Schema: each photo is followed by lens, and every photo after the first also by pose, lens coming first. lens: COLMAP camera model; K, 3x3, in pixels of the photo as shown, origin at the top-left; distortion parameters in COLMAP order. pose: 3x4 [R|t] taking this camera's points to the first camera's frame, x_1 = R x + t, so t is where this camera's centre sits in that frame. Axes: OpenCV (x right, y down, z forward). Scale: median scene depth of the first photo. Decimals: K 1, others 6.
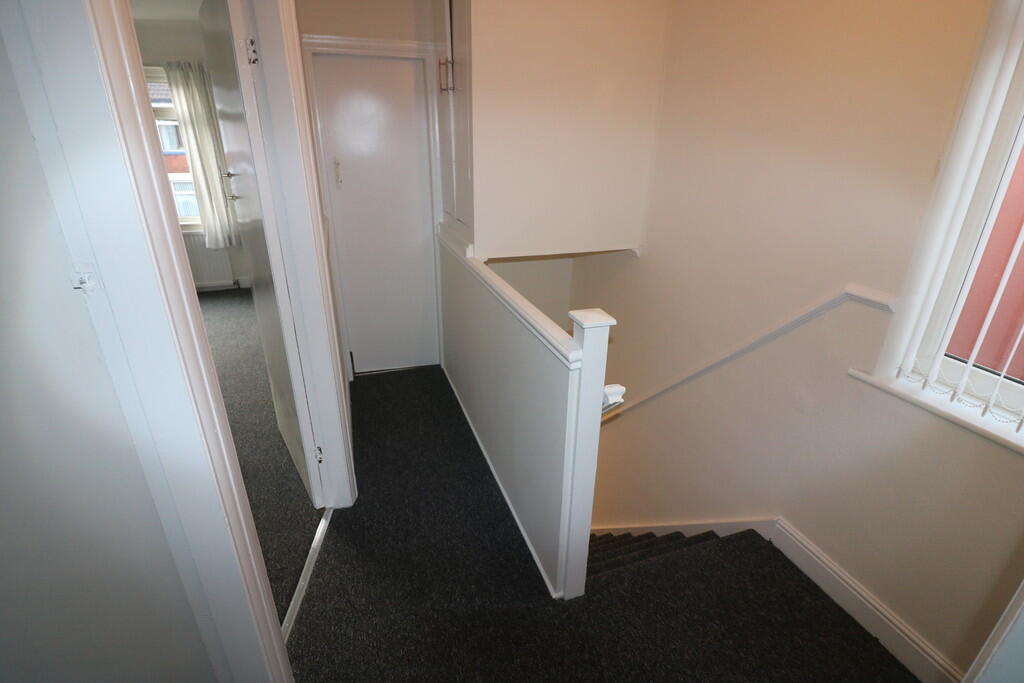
lens RADIAL K [[476.4, 0, 512.8], [0, 476.4, 332.0], [0, 0, 1]] dist [-0.019791, -0.001434]
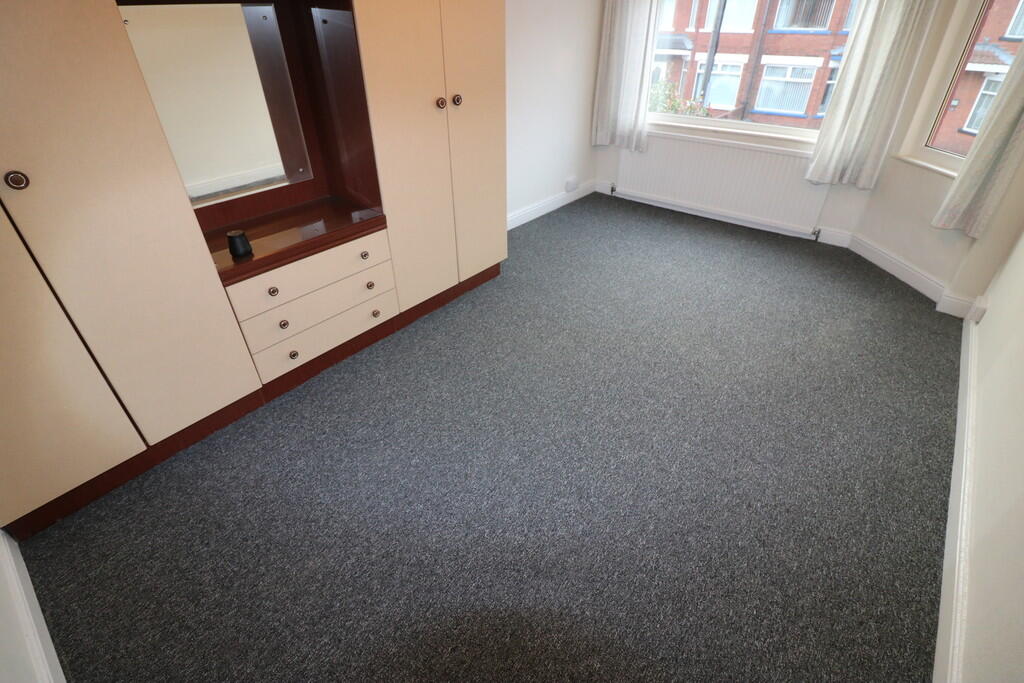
lens RADIAL K [[476.4, 0, 512.8], [0, 476.4, 332.0], [0, 0, 1]] dist [-0.019791, -0.001434]
pose [[0.516212, 0.463500, -0.720204, -0.255117], [-0.308453, 0.885090, 0.348529, -0.083657], [0.798988, 0.042234, 0.599862, 0.230500]]
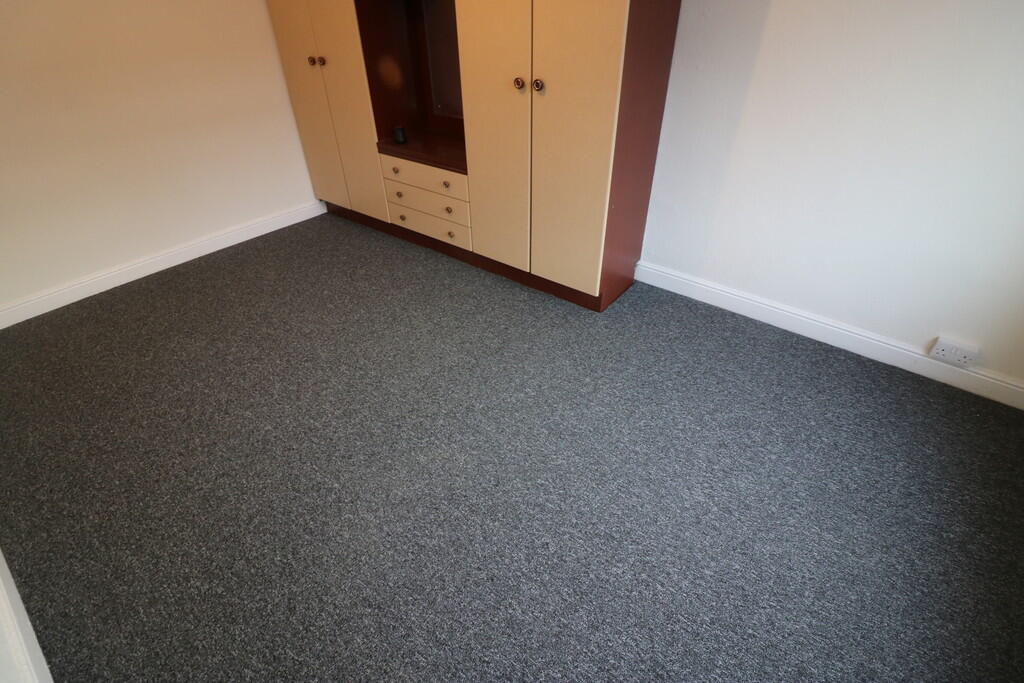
lens RADIAL K [[476.4, 0, 512.8], [0, 476.4, 332.0], [0, 0, 1]] dist [-0.019791, -0.001434]
pose [[-0.840723, 0.315671, -0.439929, -0.452363], [-0.203470, 0.568751, 0.796946, -0.328909], [0.501782, 0.759522, -0.413933, 0.820165]]
